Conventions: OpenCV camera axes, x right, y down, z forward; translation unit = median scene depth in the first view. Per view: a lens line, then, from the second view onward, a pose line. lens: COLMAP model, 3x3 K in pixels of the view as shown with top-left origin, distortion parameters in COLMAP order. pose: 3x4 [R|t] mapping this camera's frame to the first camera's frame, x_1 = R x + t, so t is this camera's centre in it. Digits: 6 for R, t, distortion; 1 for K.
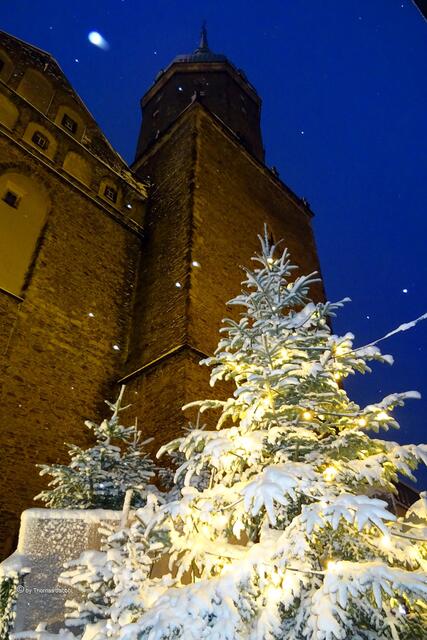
lens RADIAL K [[458.1, 0, 213.5], [0, 458.1, 320.0], [0, 0, 1]] dist [0.002150, 0.001700]
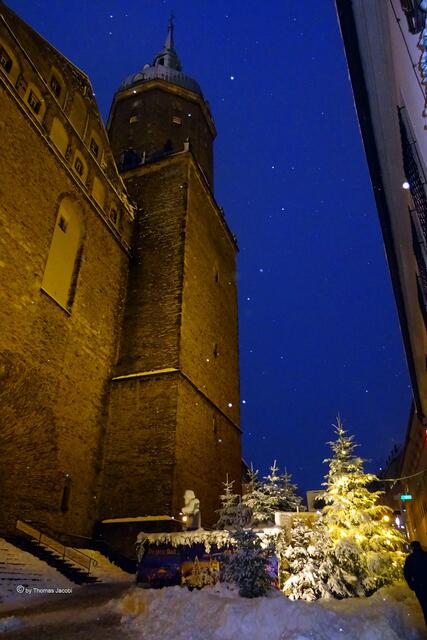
lens RADIAL K [[458.1, 0, 213.5], [0, 458.1, 320.0], [0, 0, 1]] dist [0.002150, 0.001700]
pose [[0.908832, 0.217167, 0.356179, -0.422162], [-0.256284, 0.964348, 0.065963, -0.184707], [-0.329155, -0.151233, 0.932087, -0.310905]]
